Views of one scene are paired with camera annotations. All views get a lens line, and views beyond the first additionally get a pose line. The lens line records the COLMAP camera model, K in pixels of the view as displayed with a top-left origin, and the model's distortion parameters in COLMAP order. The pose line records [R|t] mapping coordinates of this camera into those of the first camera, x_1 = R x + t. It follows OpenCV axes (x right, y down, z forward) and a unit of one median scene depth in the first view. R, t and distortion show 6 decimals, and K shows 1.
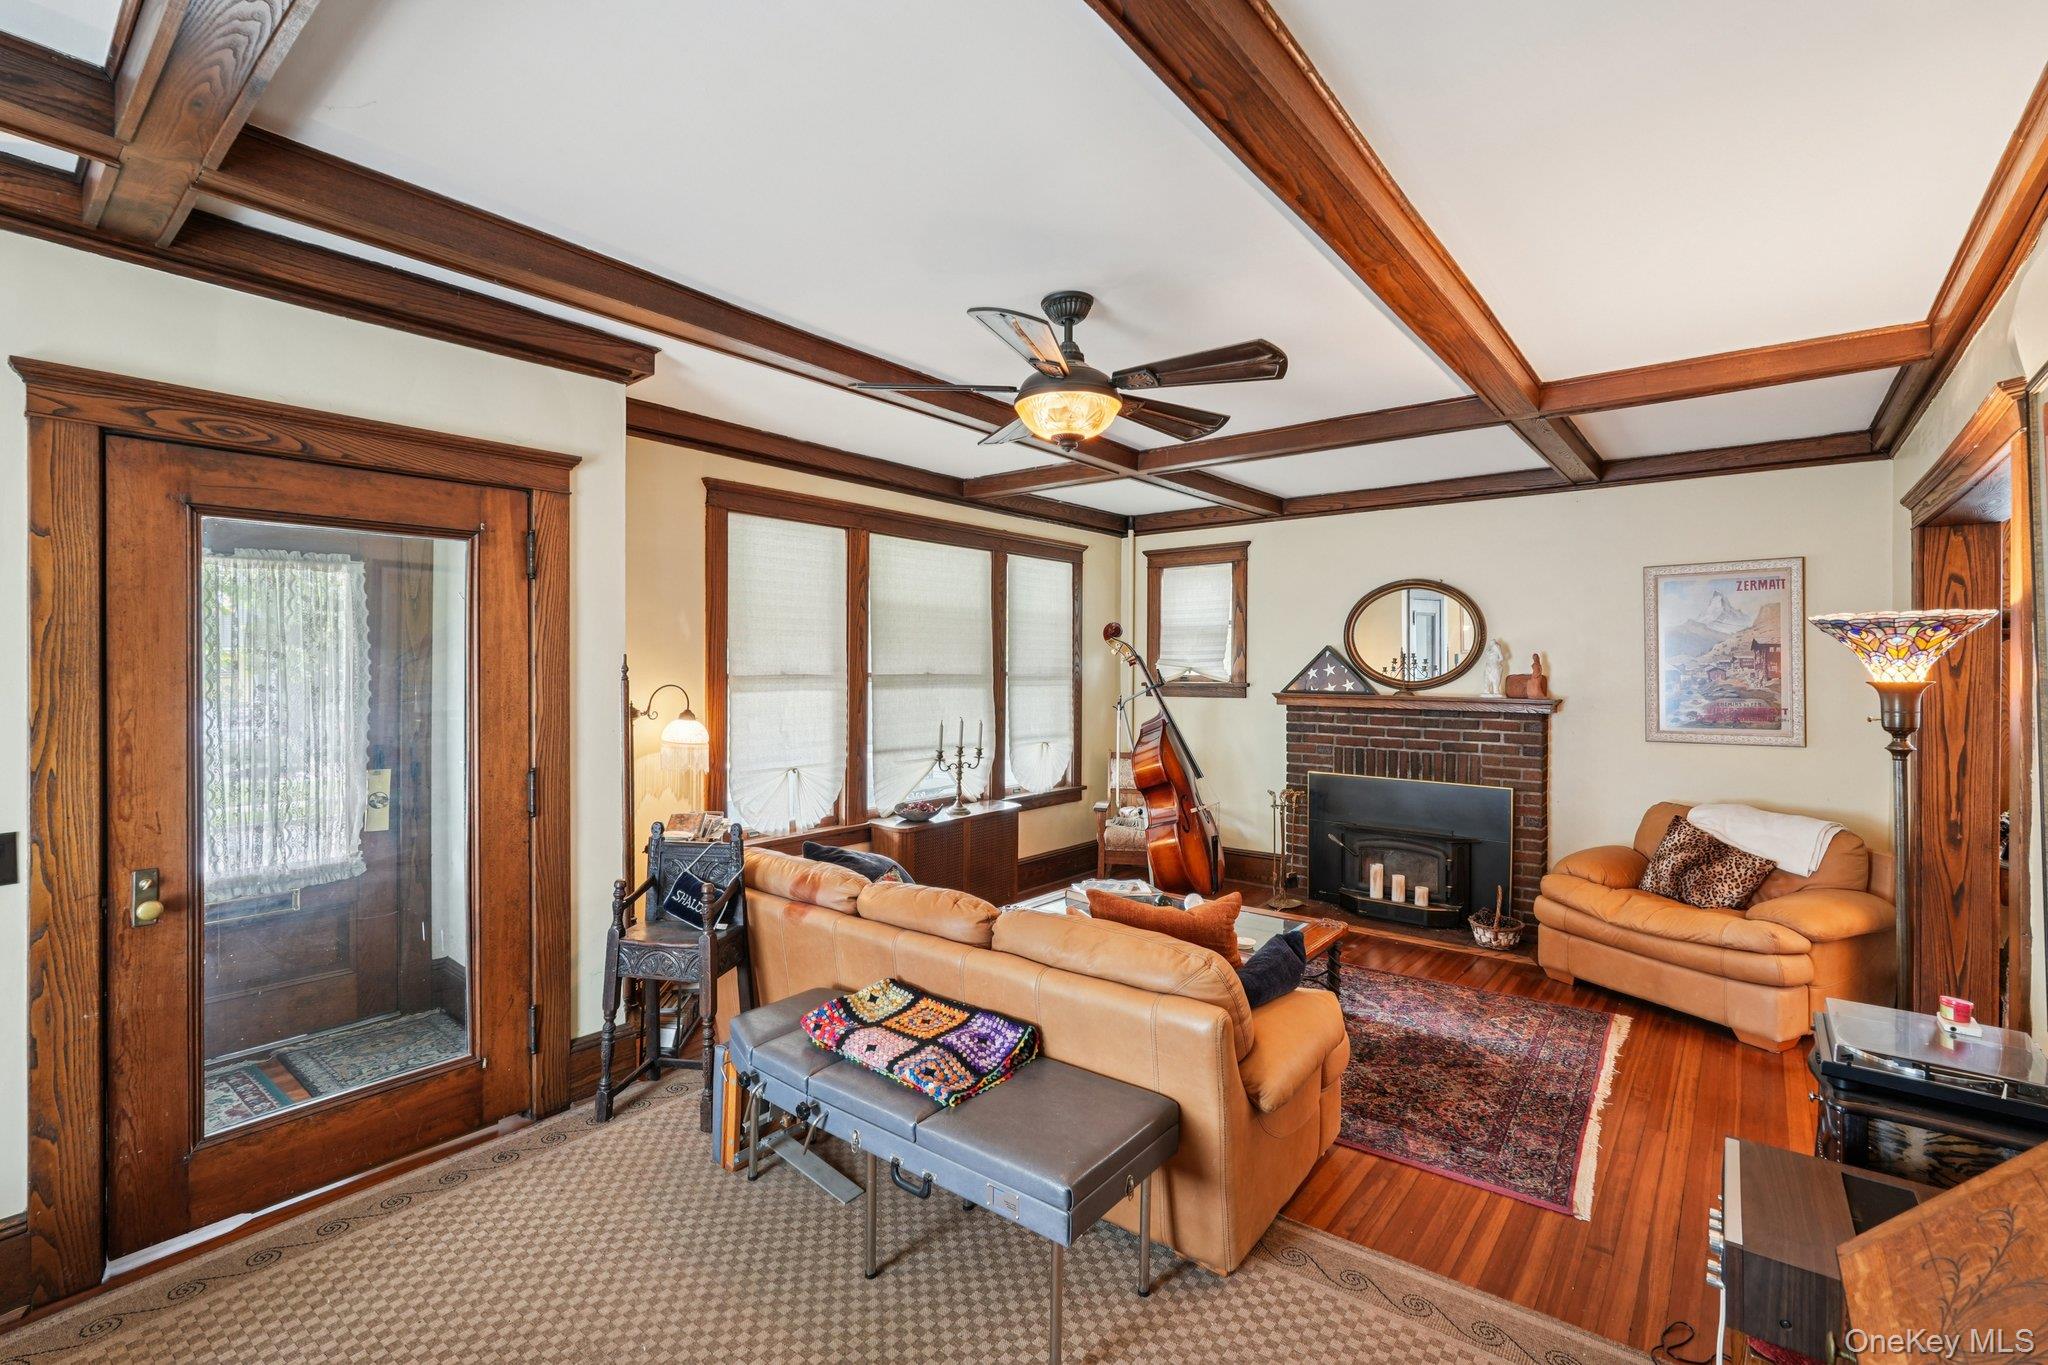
lens RADIAL K [[910.8, 0, 1023.6], [0, 910.8, 676.9], [0, 0, 1]] dist [-0.012143, 0.008084]
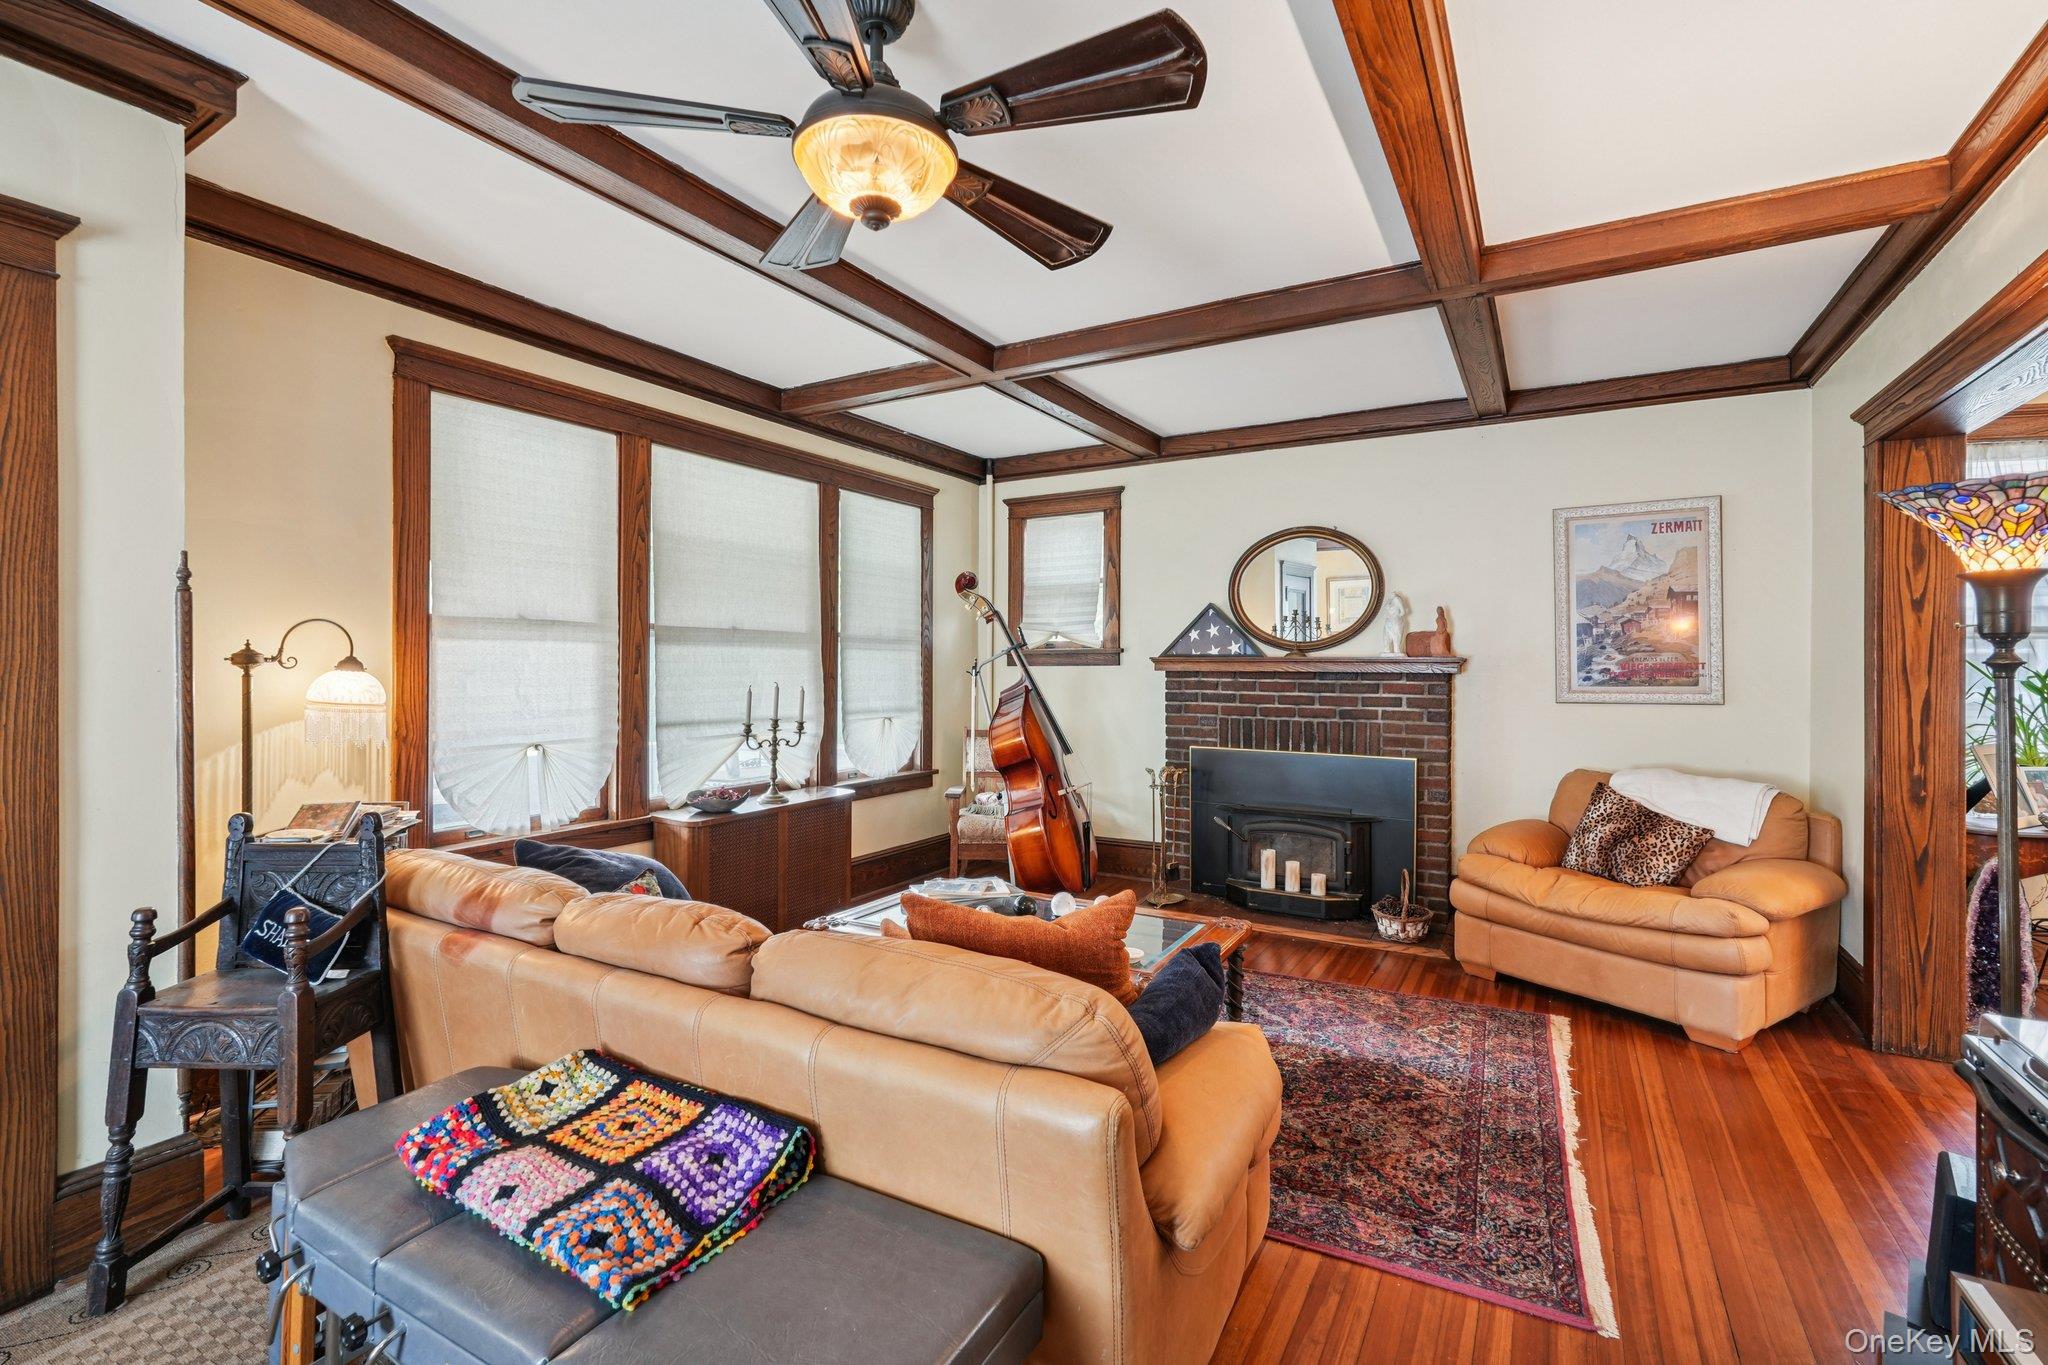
lens RADIAL K [[910.8, 0, 1030.6], [0, 910.8, 671.2], [0, 0, 1]] dist [-0.012143, 0.008084]
pose [[0.988343, -0.001948, 0.152233, 0.036462], [0.002718, 0.999985, -0.004850, 0.046649], [-0.152221, 0.005207, 0.988333, 0.207118]]
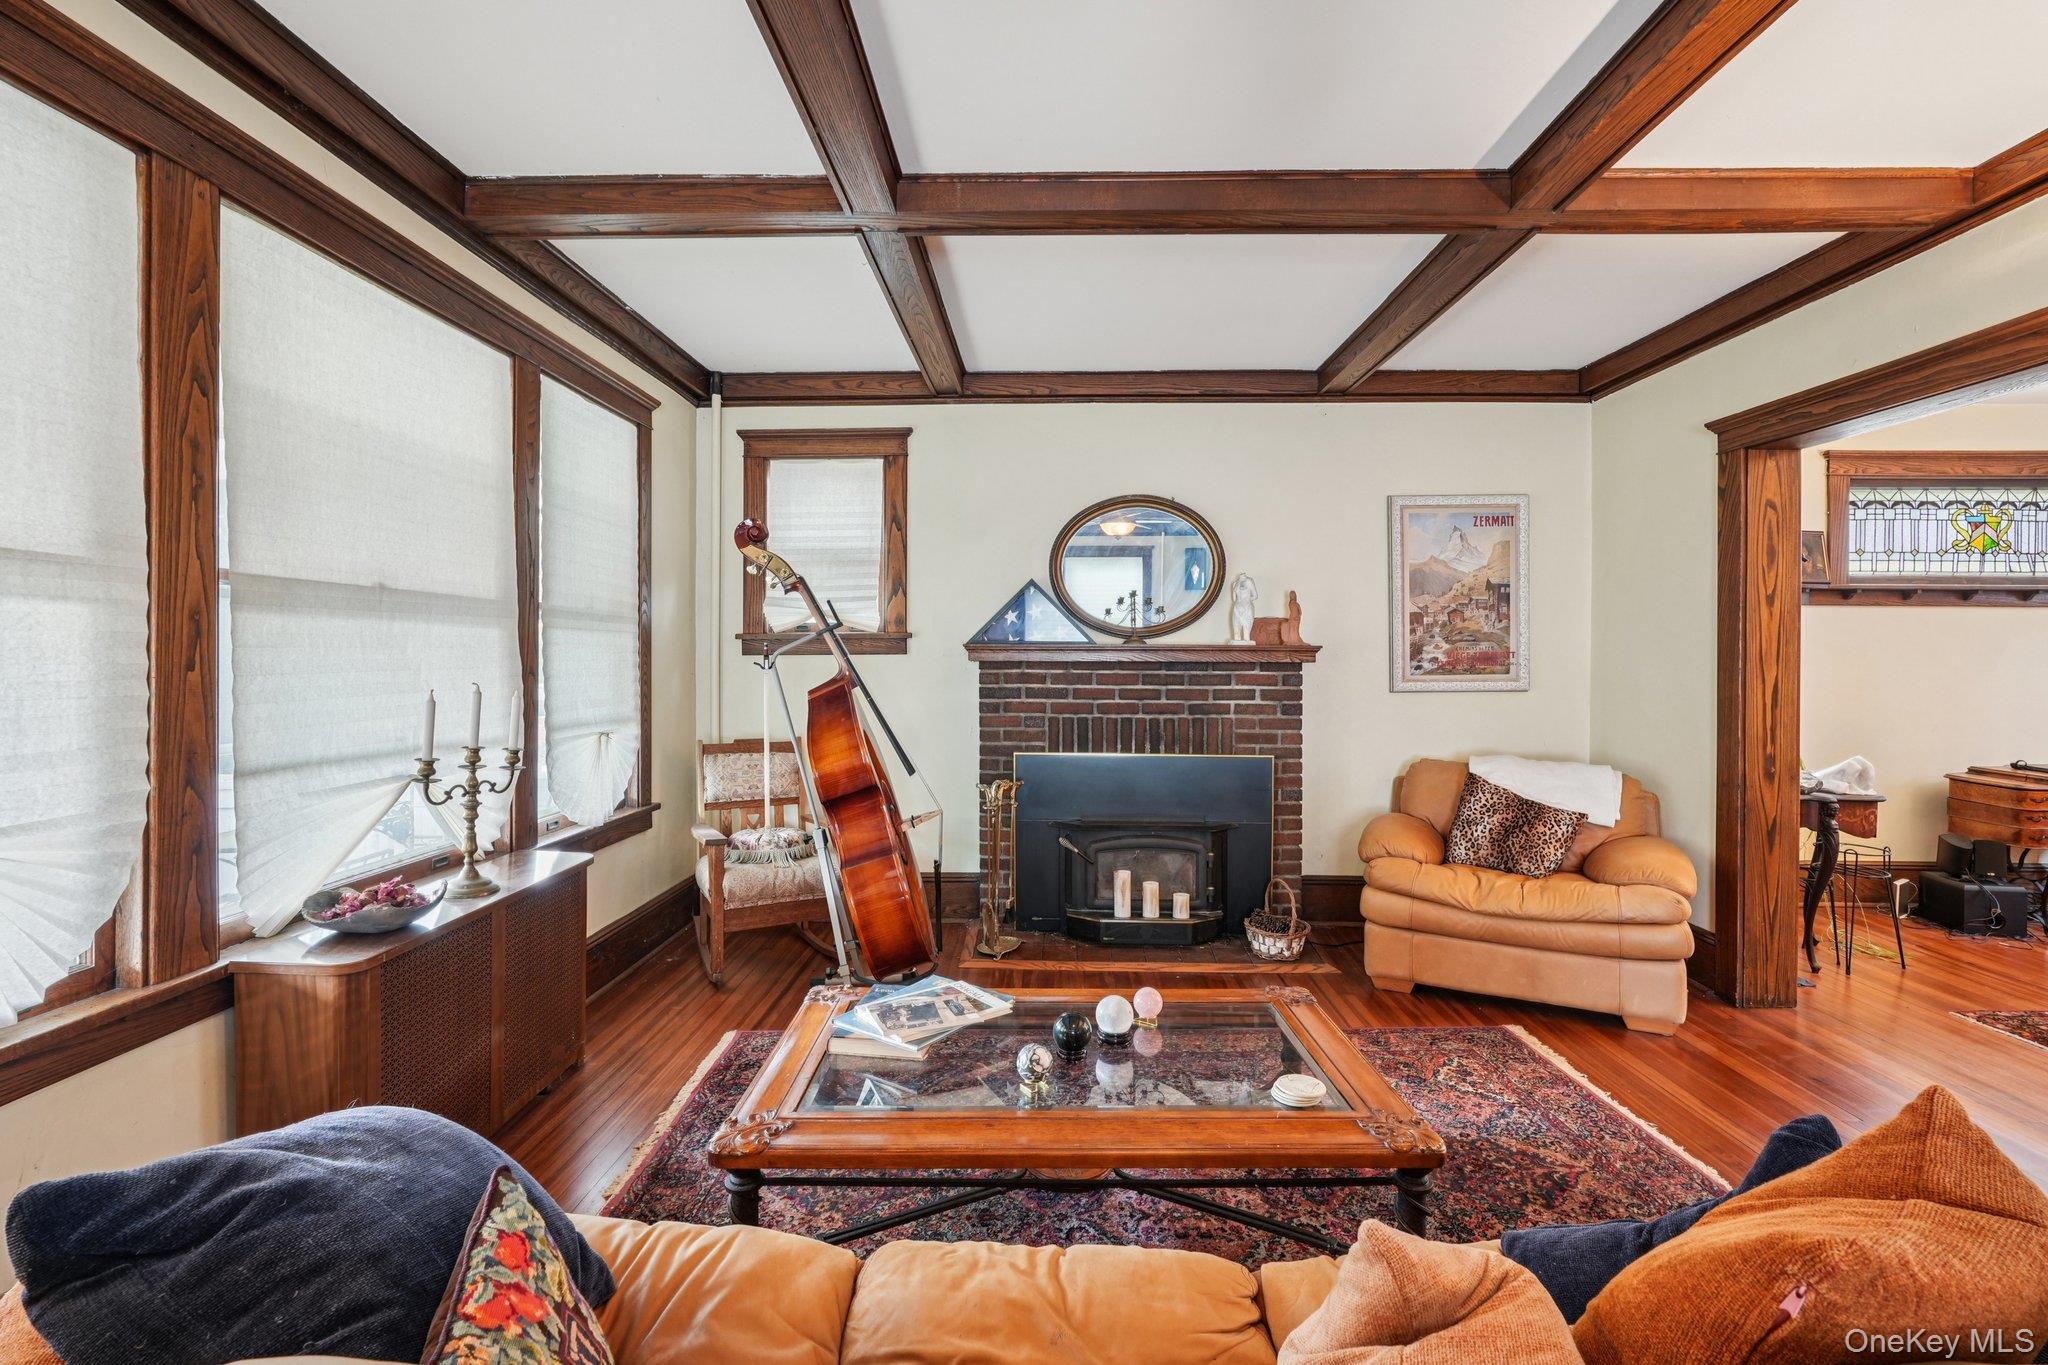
lens RADIAL K [[910.8, 0, 1030.2], [0, 910.8, 663.1], [0, 0, 1]] dist [-0.012143, 0.008084]
pose [[0.792511, -0.006132, 0.609827, -0.150073], [0.007344, 0.999973, 0.000512, 0.043138], [-0.609814, 0.004072, 0.792534, 0.557731]]
